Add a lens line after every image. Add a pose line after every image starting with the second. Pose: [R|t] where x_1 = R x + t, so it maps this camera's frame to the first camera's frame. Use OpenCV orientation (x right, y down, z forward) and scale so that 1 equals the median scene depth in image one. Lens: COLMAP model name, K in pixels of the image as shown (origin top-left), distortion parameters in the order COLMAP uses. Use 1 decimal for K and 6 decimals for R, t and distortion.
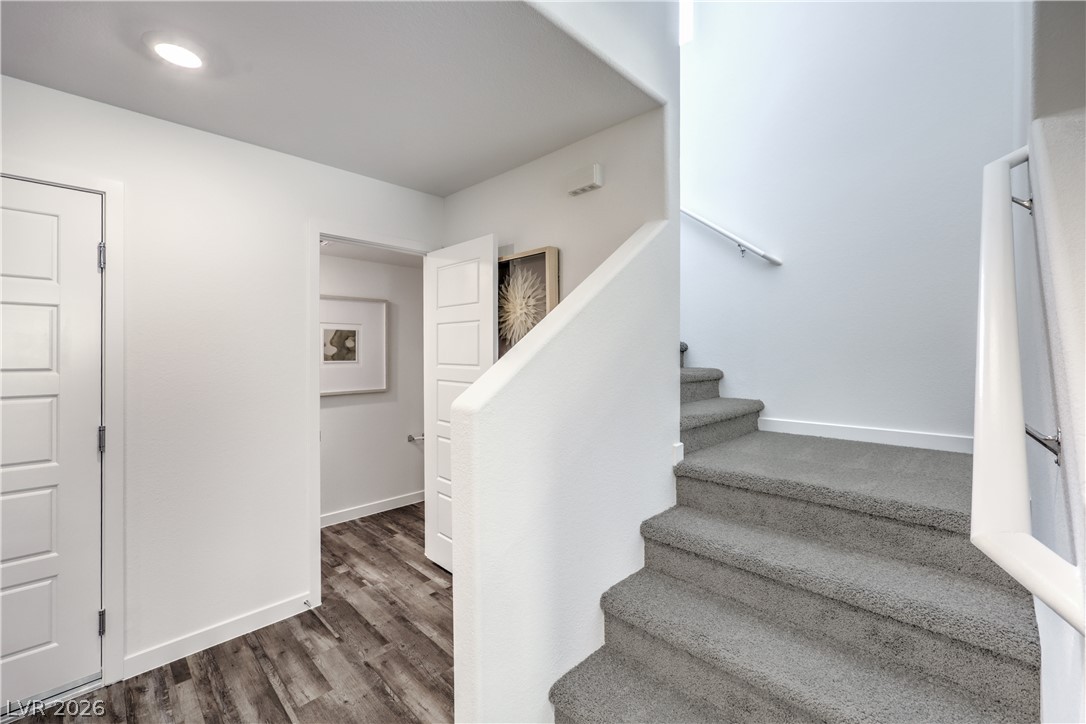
lens RADIAL K [[449.2, 0, 542.3], [0, 449.2, 360.9], [0, 0, 1]] dist [0.006004, -0.000021]
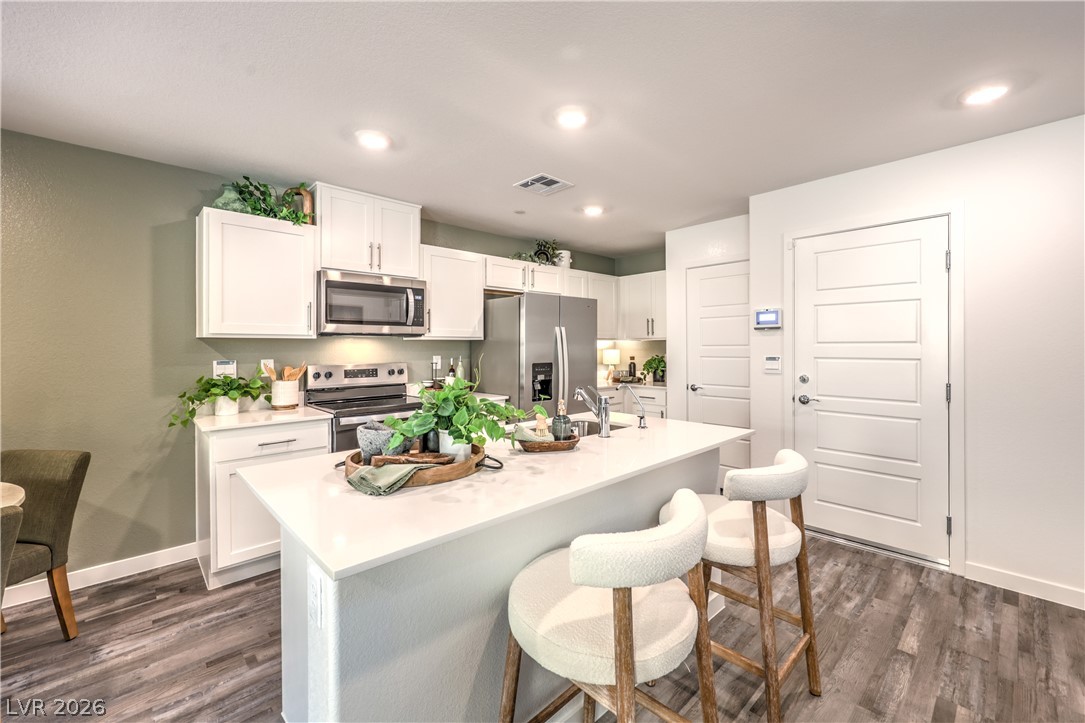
lens RADIAL K [[448.8, 0, 552.2], [0, 448.8, 343.3], [0, 0, 1]] dist [0.006004, -0.000021]
pose [[-0.016238, -0.001263, -0.999867, 0.420813], [0.001340, 0.999998, -0.001285, 0.022974], [0.999867, -0.001360, -0.016236, -0.185130]]
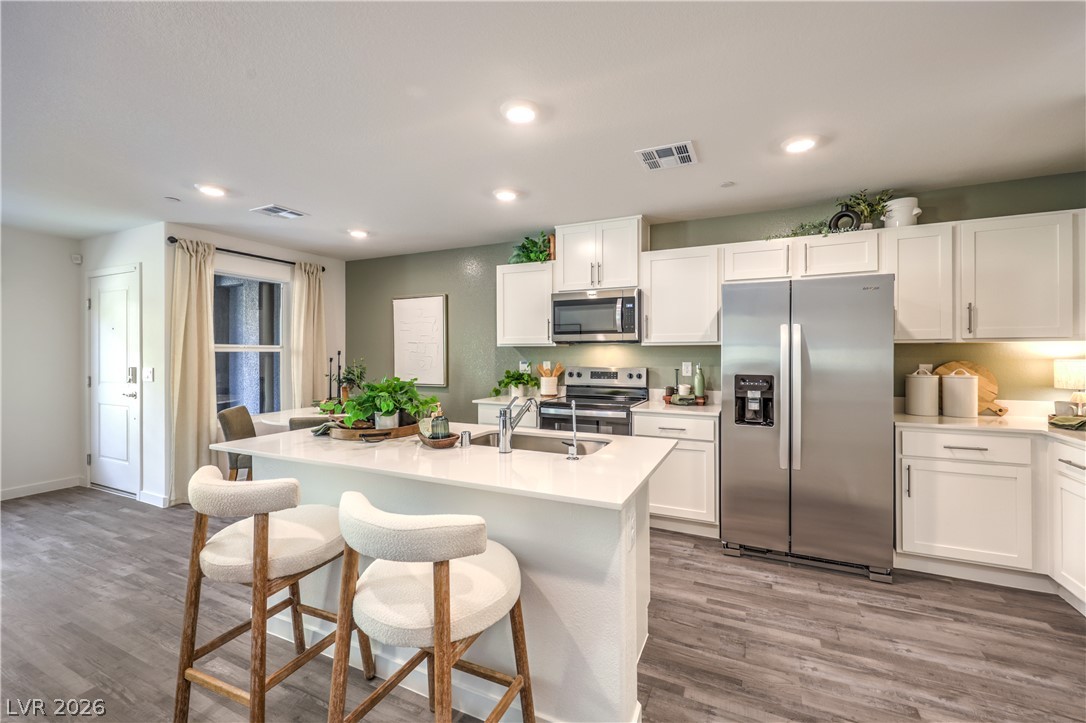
lens RADIAL K [[432.7, 0, 544.2], [0, 432.7, 356.3], [0, 0, 1]] dist [-0.005393, -0.000163]
pose [[-0.934190, 0.014653, -0.356475, -0.414104], [0.008088, 0.999769, 0.019899, 0.009147], [0.356684, 0.015706, -0.934093, 0.855951]]
